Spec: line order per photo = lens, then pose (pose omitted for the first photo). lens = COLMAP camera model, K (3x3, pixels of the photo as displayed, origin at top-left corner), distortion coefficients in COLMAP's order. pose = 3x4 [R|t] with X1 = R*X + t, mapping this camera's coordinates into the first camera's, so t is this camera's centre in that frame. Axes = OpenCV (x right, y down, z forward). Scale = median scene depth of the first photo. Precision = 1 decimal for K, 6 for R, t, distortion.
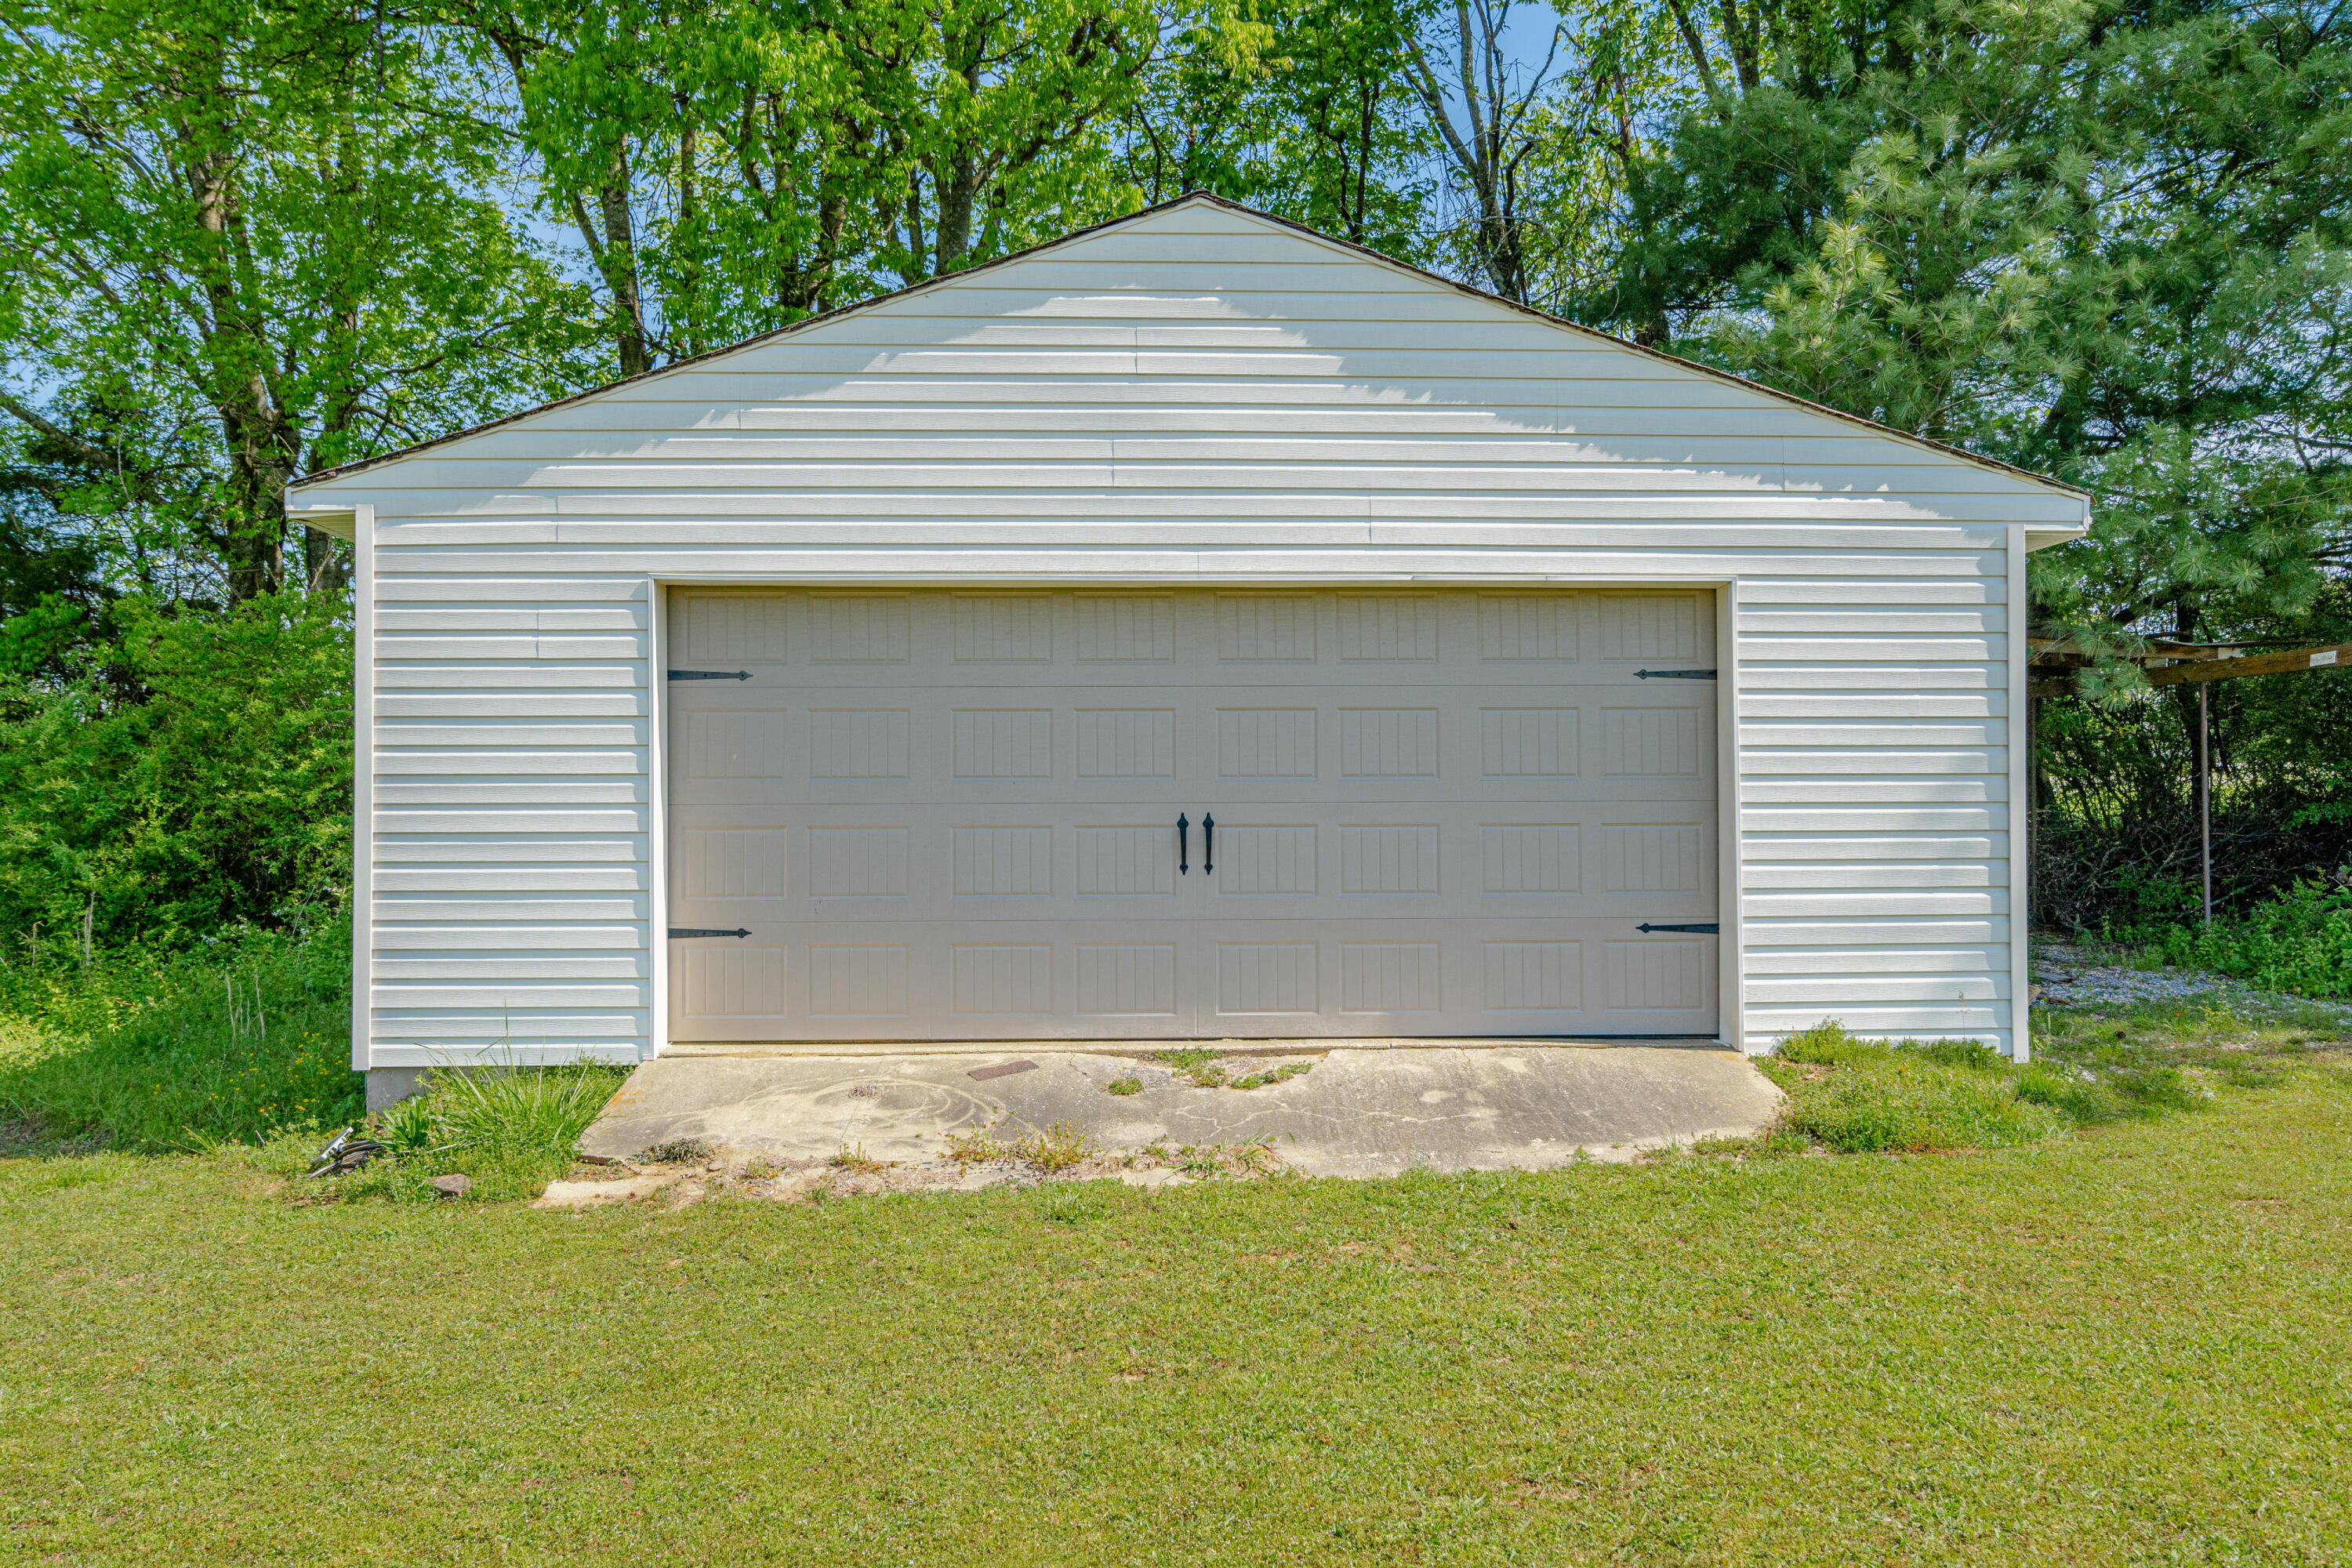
lens RADIAL K [[1836.2, 0, 1176.0], [0, 1836.2, 784.0], [0, 0, 1]] dist [0.014852, 0.005430]
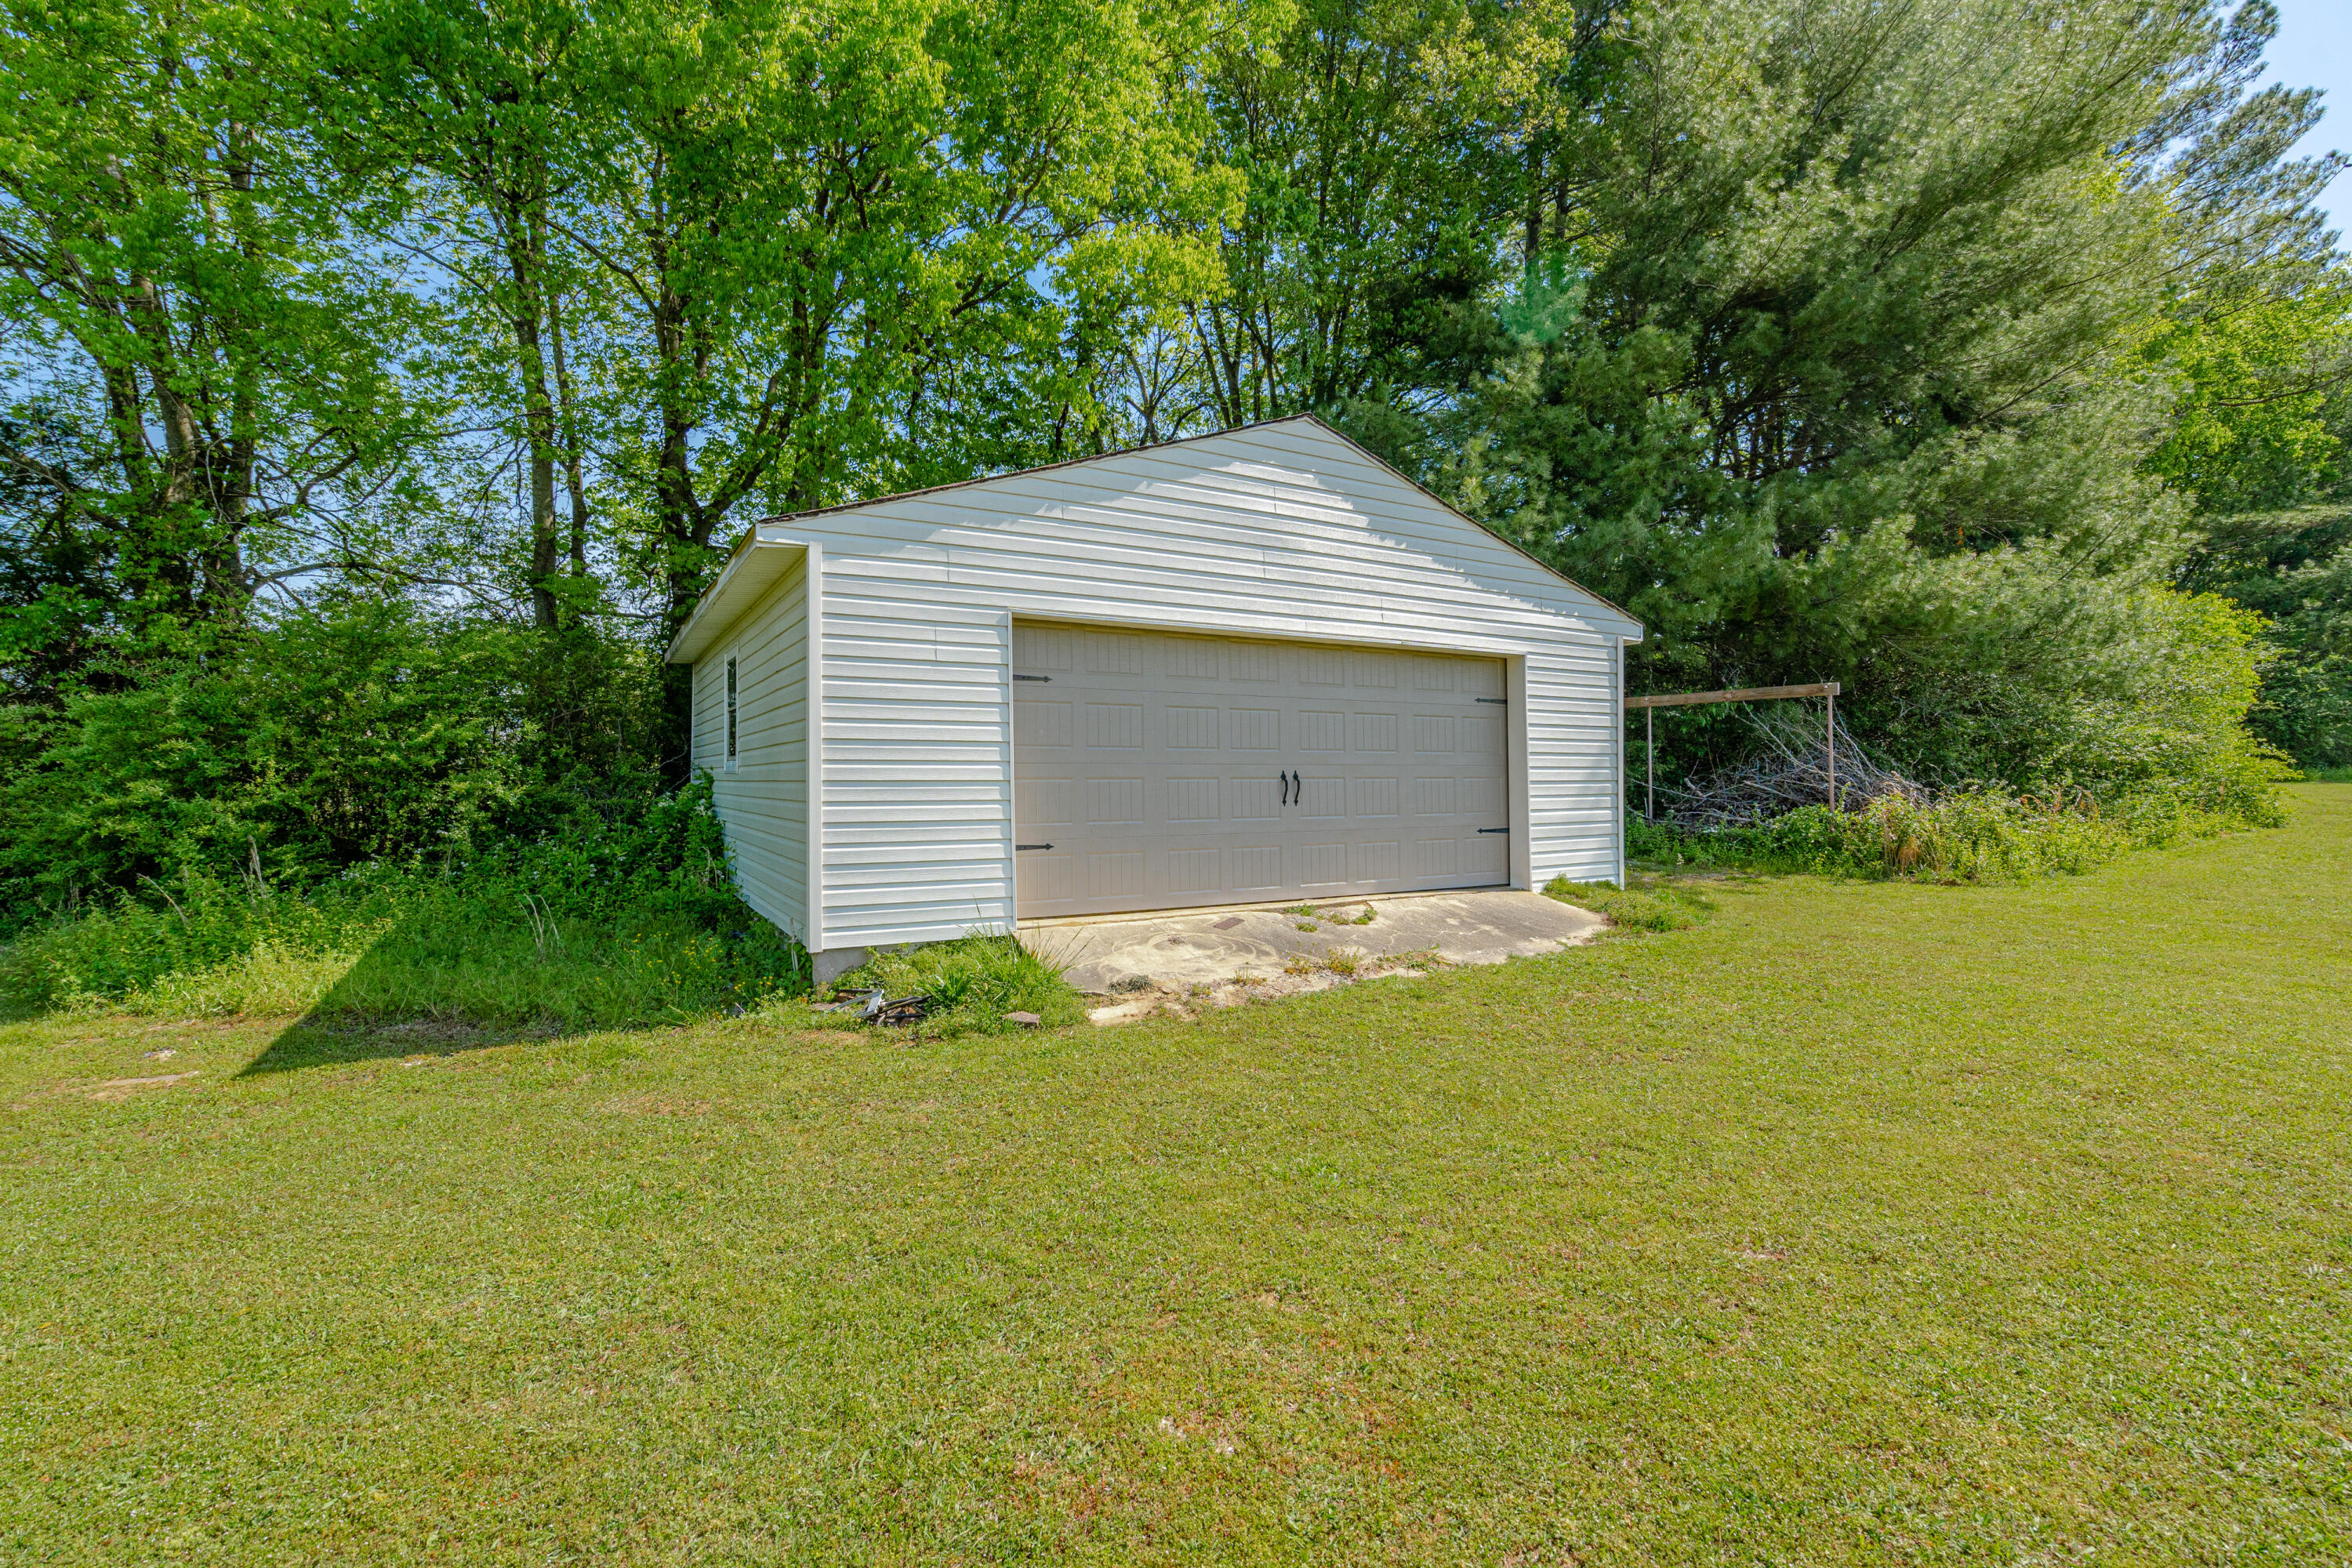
lens RADIAL K [[1044.6, 0, 1176.0], [0, 1044.6, 784.0], [0, 0, 1]] dist [-0.007523, 0.000370]
pose [[0.882310, -0.000238, 0.470668, -0.562181], [-0.006798, 0.999889, 0.013249, 0.016589], [-0.470619, -0.014889, 0.882211, 0.181112]]
